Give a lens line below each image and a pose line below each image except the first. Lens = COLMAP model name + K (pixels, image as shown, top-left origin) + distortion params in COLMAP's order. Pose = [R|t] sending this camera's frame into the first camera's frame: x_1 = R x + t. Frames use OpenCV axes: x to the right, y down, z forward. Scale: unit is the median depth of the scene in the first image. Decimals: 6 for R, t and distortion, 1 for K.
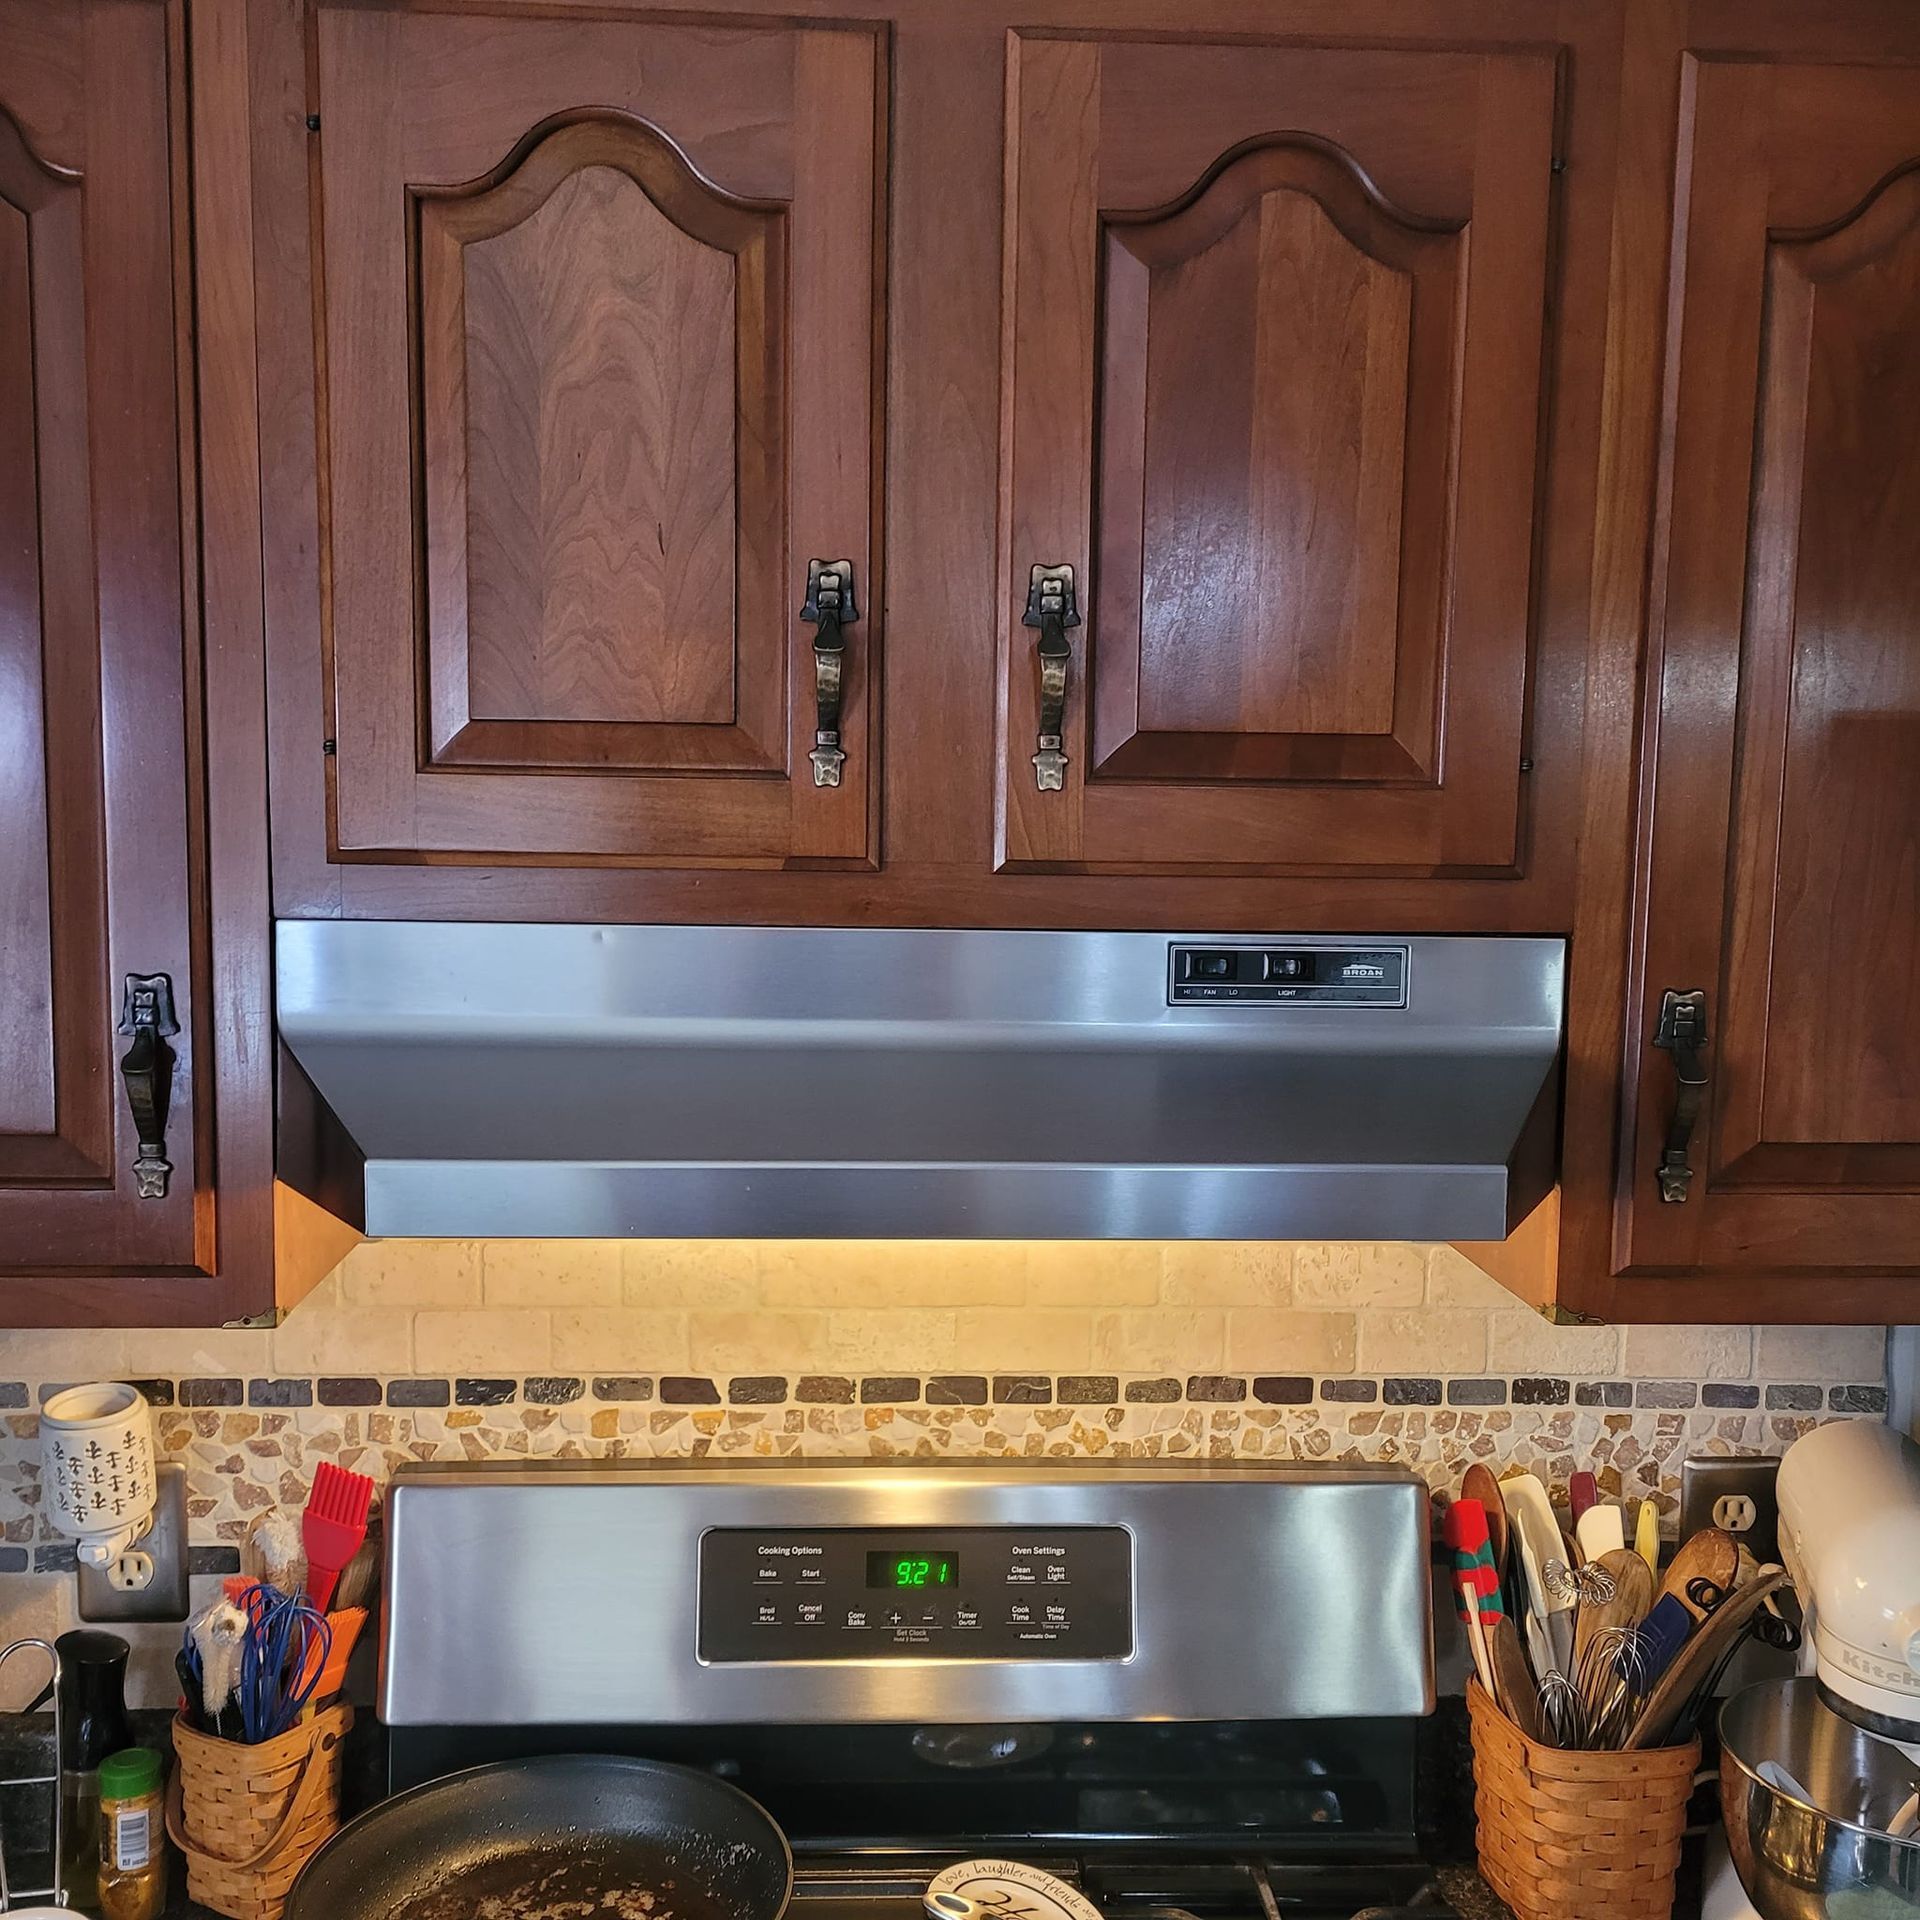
lens RADIAL K [[1950.3, 0, 960.0], [0, 1950.3, 960.0], [0, 0, 1]] dist [0.036785, -0.002425]
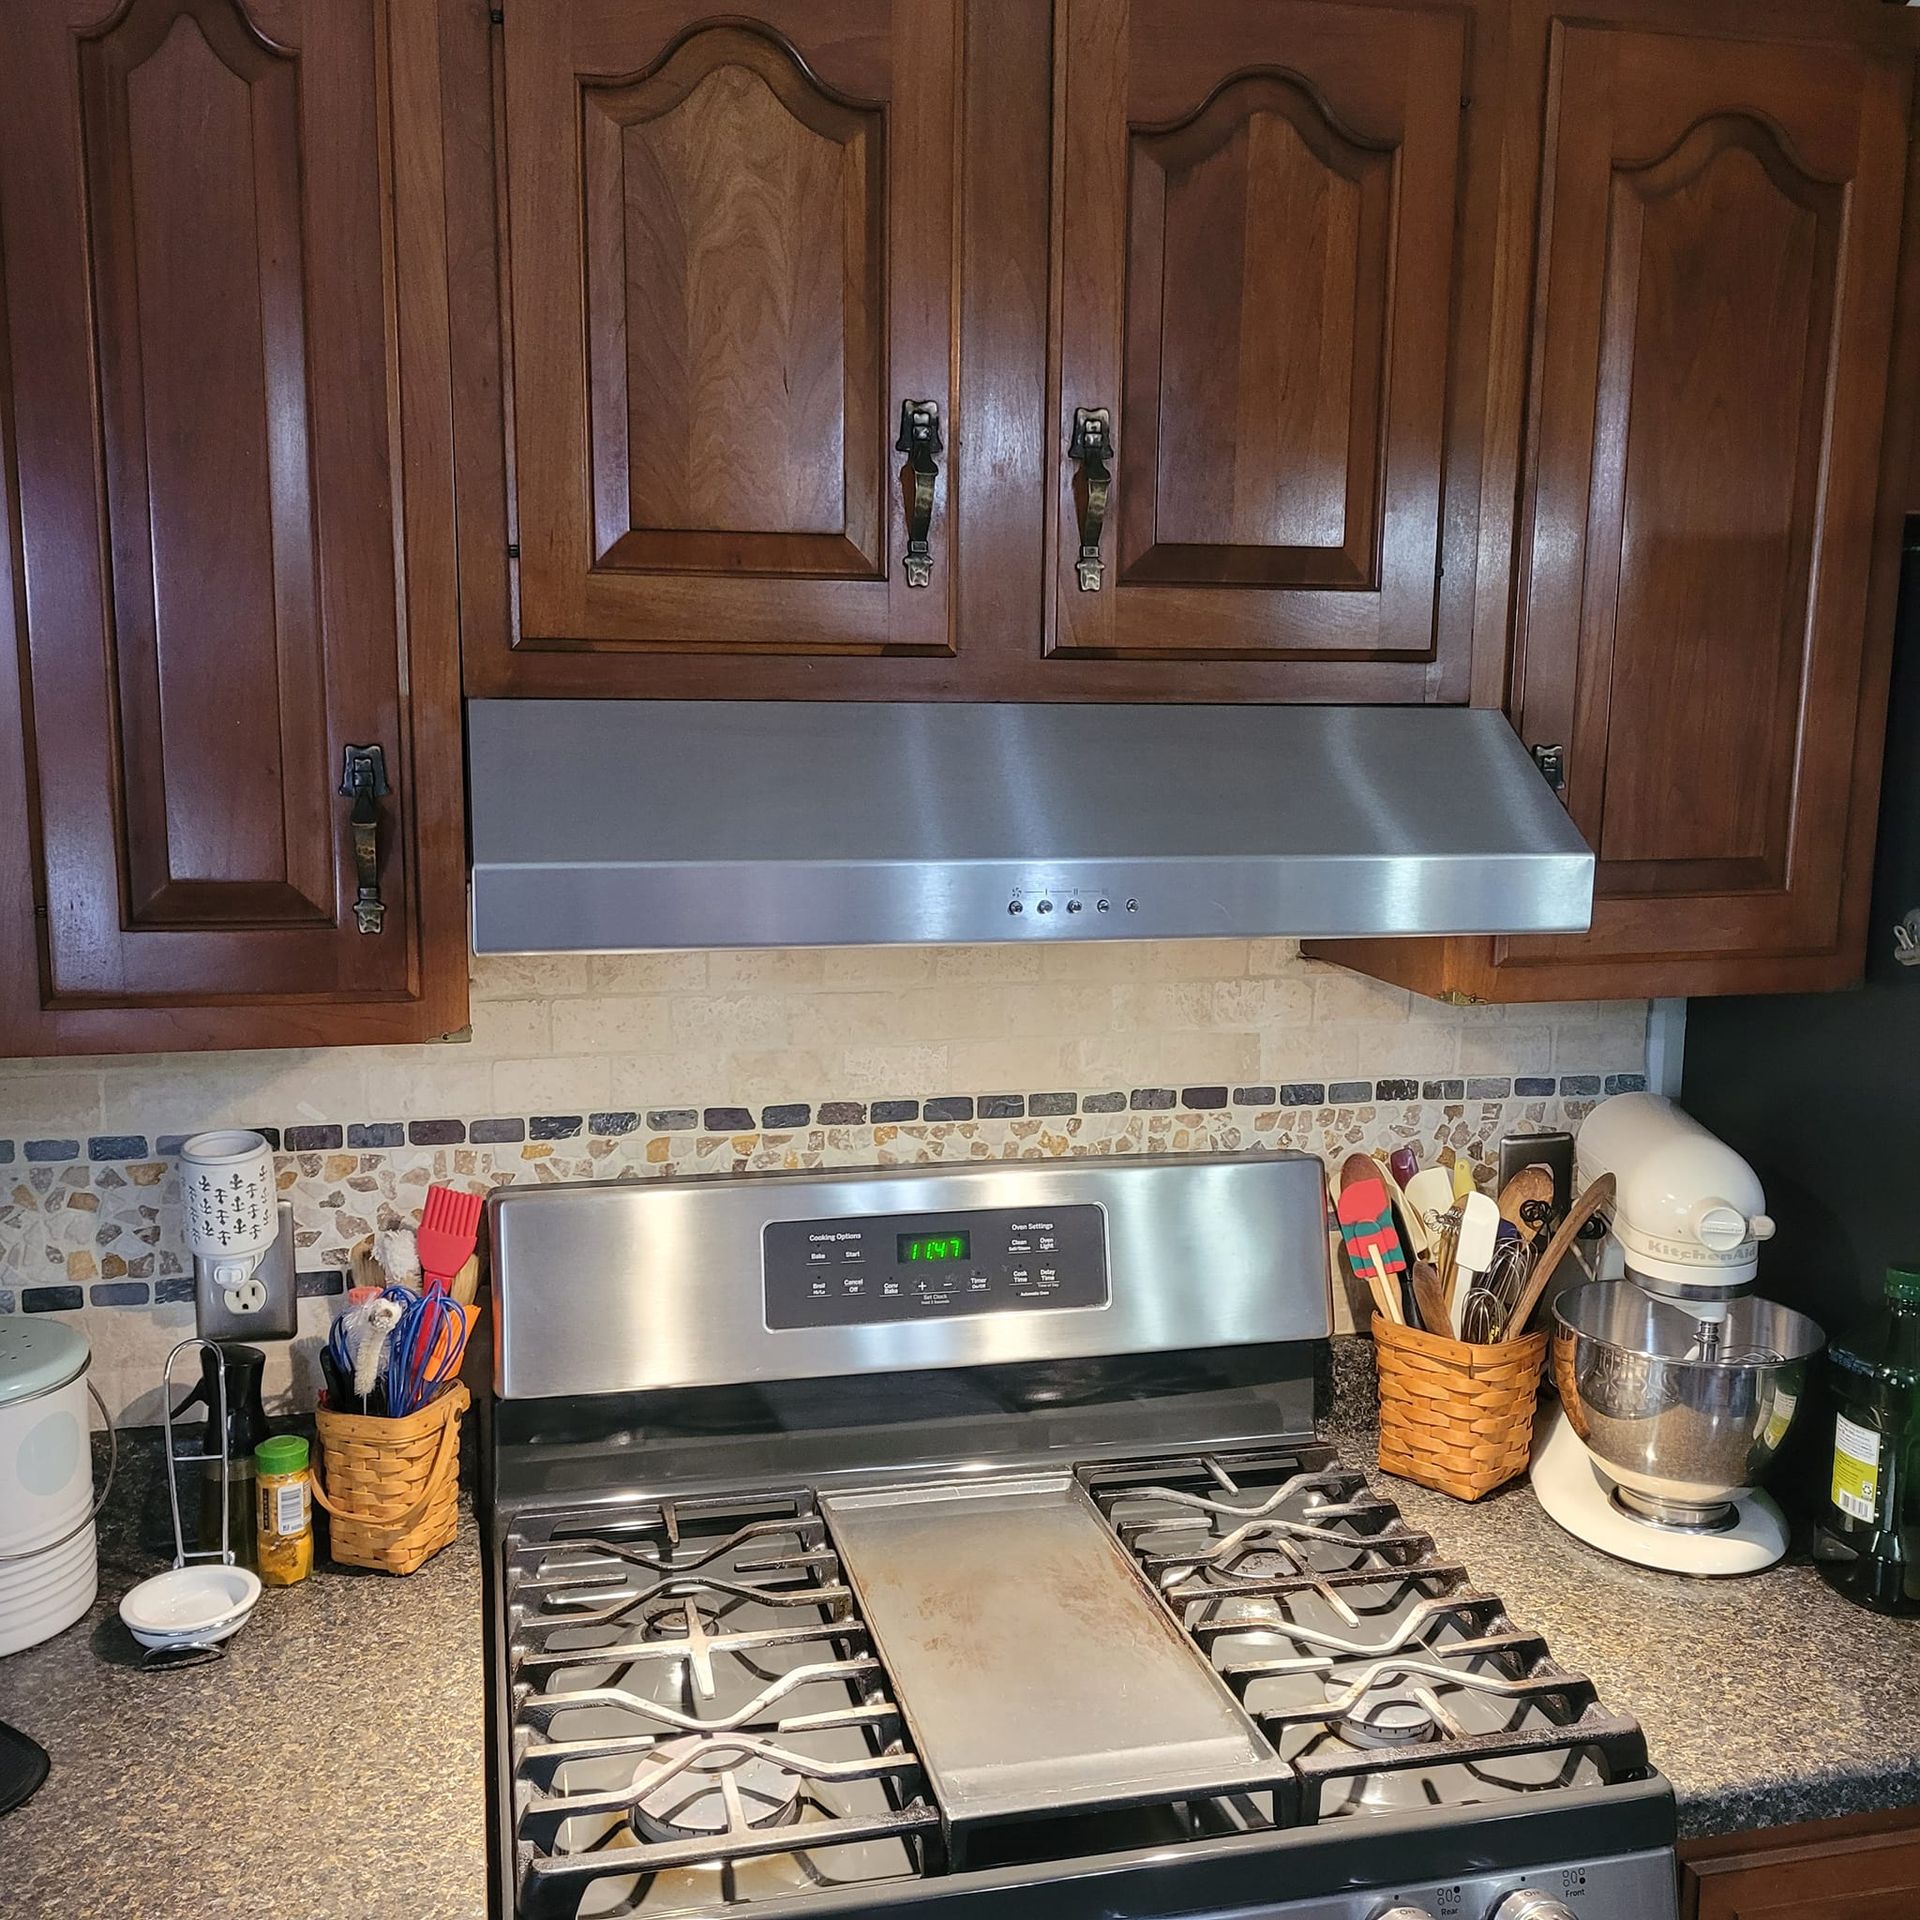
lens RADIAL K [[1950.3, 0, 960.0], [0, 1950.3, 960.0], [0, 0, 1]] dist [0.036785, -0.002425]
pose [[0.981541, -0.033809, 0.188239, -0.223872], [0.023834, 0.998202, 0.055005, 0.063350], [-0.189760, -0.049504, 0.980582, -0.184779]]
